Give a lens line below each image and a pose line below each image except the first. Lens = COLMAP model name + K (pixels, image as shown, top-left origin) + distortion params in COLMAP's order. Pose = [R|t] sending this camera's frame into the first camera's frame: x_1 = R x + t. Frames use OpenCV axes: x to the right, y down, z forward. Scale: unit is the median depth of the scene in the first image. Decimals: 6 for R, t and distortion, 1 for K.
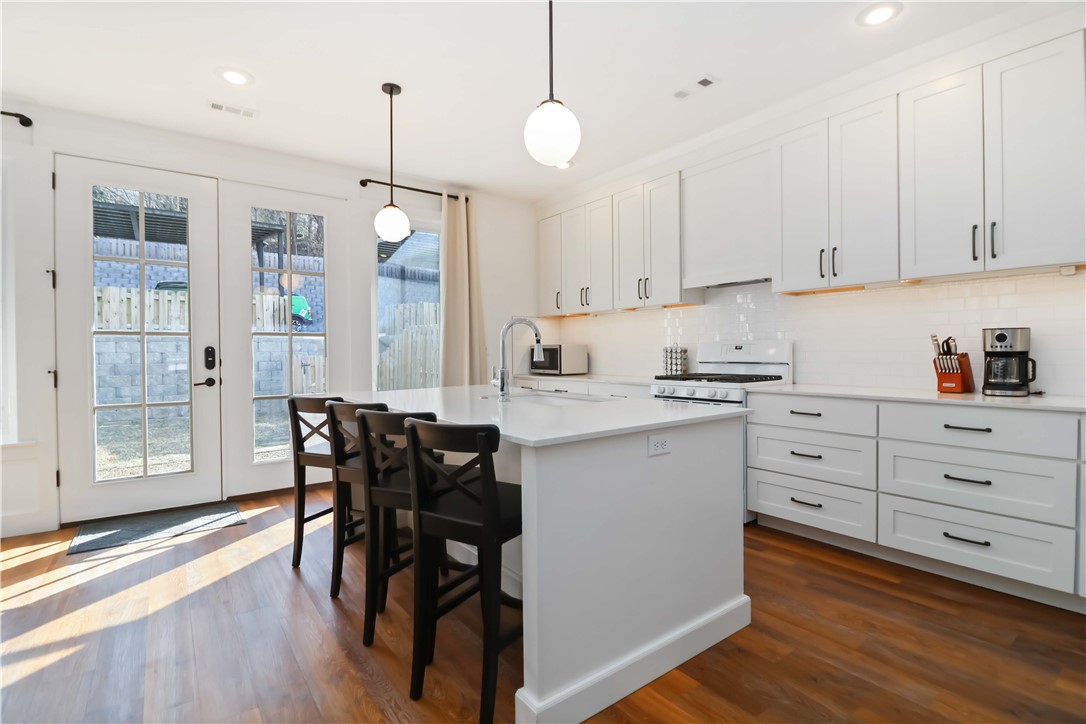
lens RADIAL K [[508.8, 0, 553.8], [0, 508.8, 359.1], [0, 0, 1]] dist [0.000115, -0.011934]
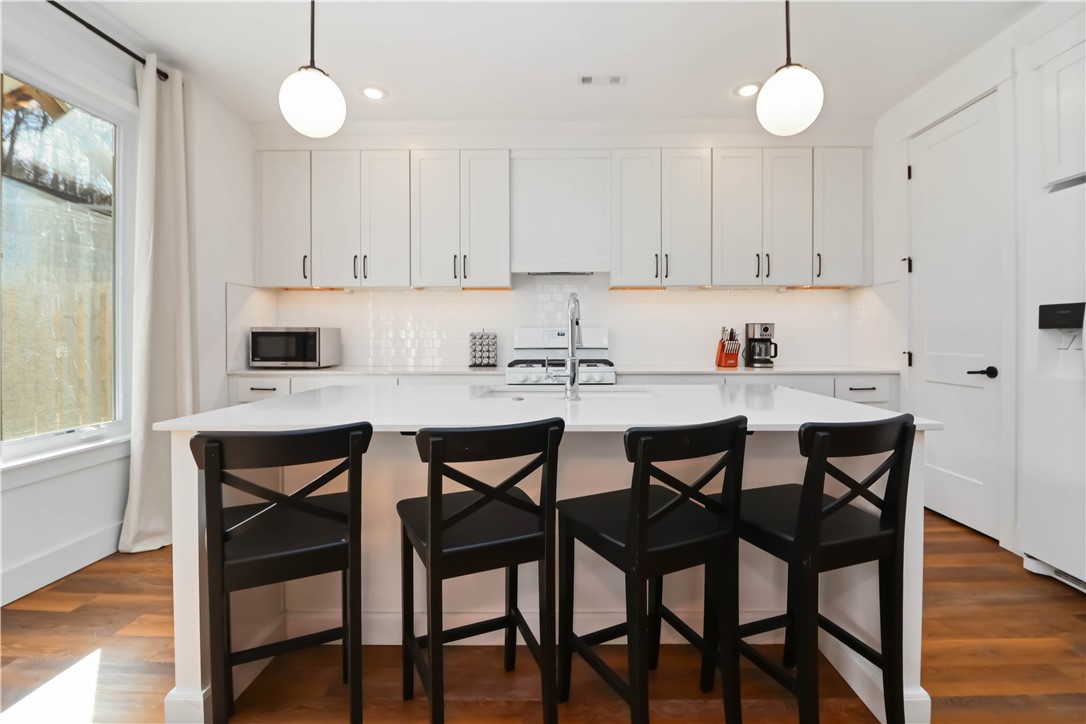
lens RADIAL K [[498.9, 0, 561.8], [0, 498.9, 342.1], [0, 0, 1]] dist [-0.000640, -0.011836]
pose [[0.615006, 0.001422, 0.788521, -0.547912], [0.008100, 0.999934, -0.008121, 0.003147], [-0.788481, 0.011381, 0.614954, 0.440608]]
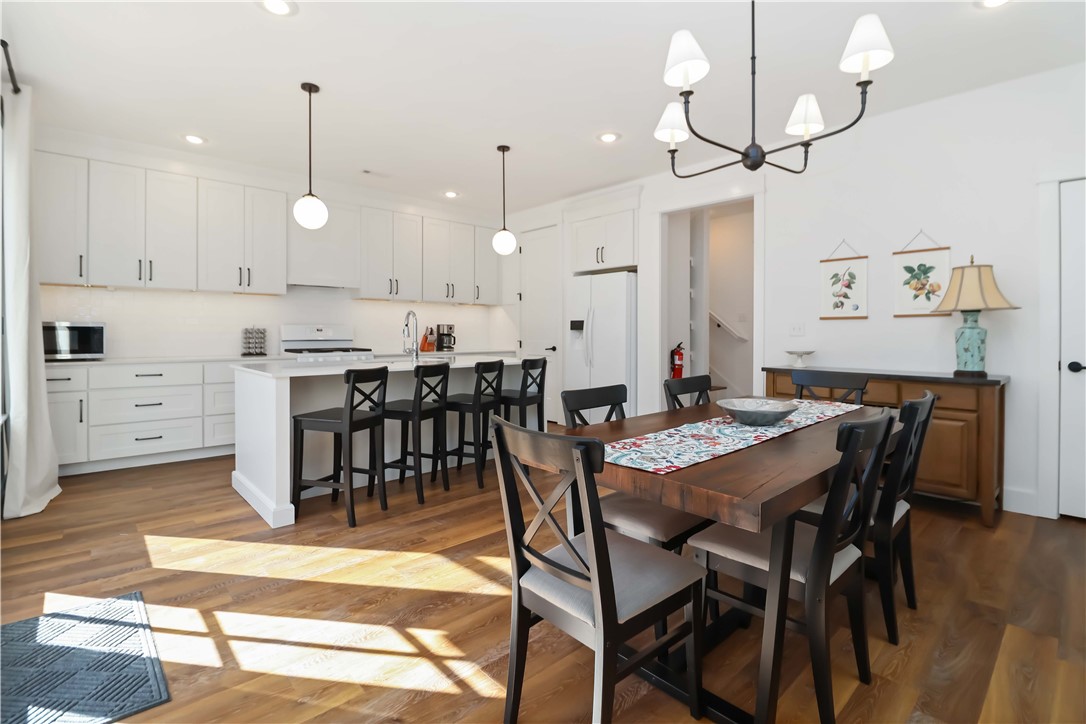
lens RADIAL K [[507.2, 0, 554.9], [0, 507.2, 336.5], [0, 0, 1]] dist [0.000248, -0.011082]
pose [[-0.100008, 0.002007, 0.994985, -1.393154], [0.013592, 0.999907, -0.000651, 0.007397], [-0.994894, 0.013459, -0.100026, 0.575584]]
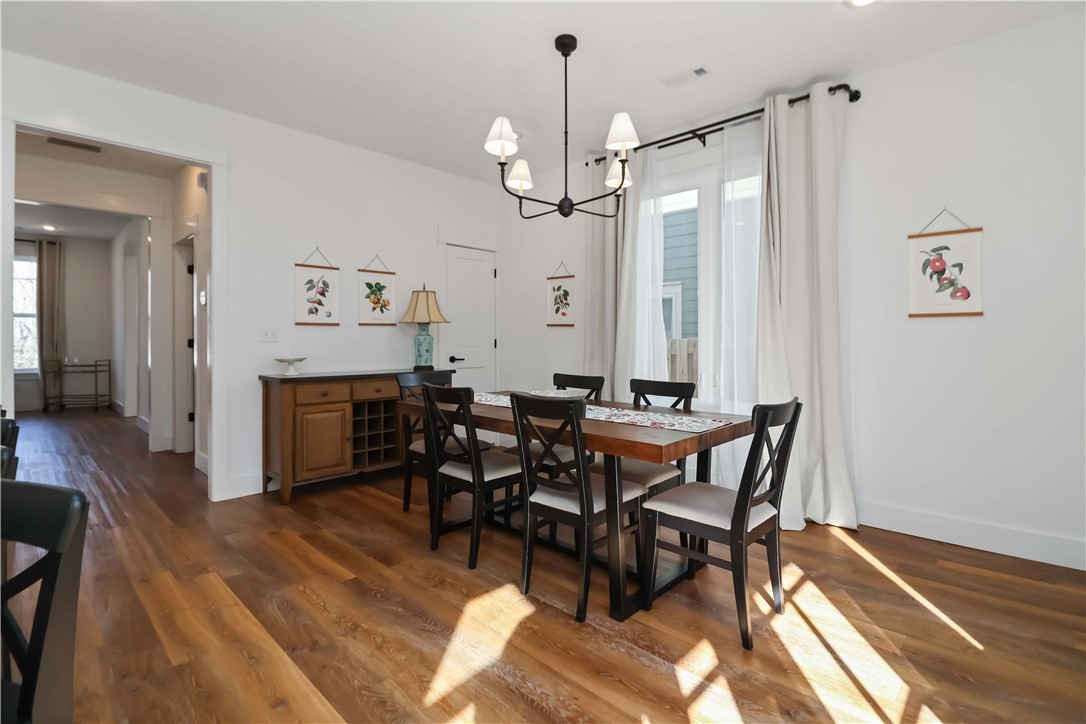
lens RADIAL K [[510.3, 0, 560.1], [0, 510.3, 341.6], [0, 0, 1]] dist [-0.000831, -0.012780]
pose [[-0.985945, 0.007434, -0.166902, -0.626653], [0.003900, 0.999761, 0.021494, -0.010001], [0.167022, 0.020541, -0.985739, 1.107143]]
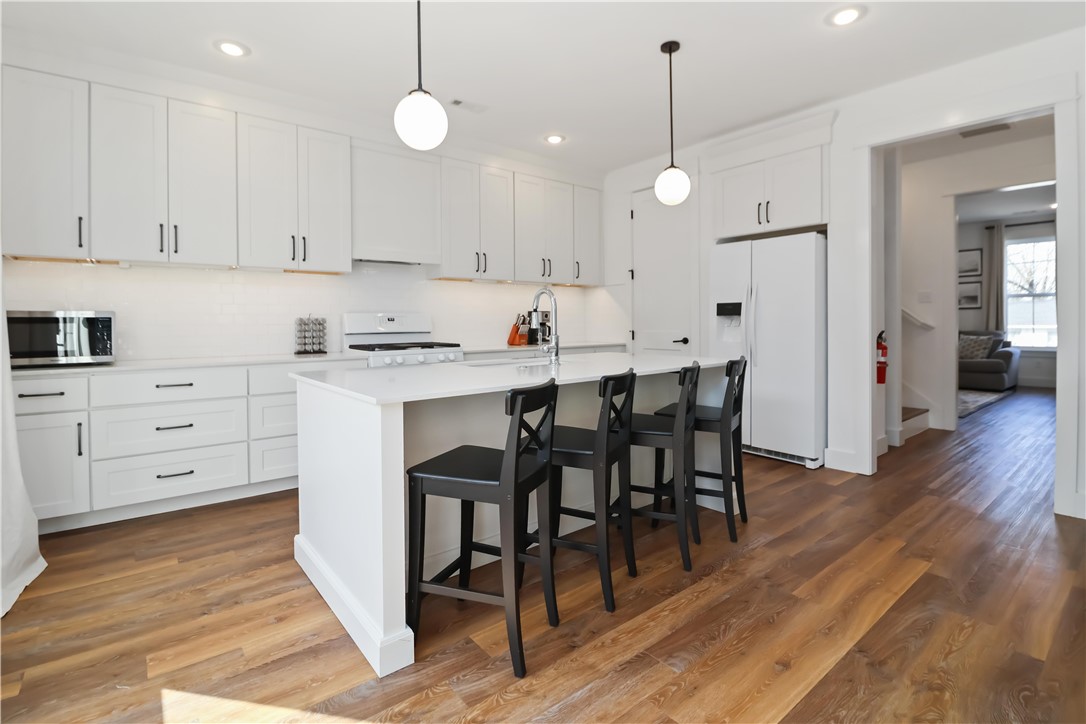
lens RADIAL K [[513.4, 0, 546.7], [0, 513.4, 328.2], [0, 0, 1]] dist [0.000683, -0.012226]
pose [[-0.031076, -0.002770, 0.999513, -0.938064], [0.023935, 0.999707, 0.003515, 0.001247], [-0.999230, 0.024033, -0.031001, 0.841160]]
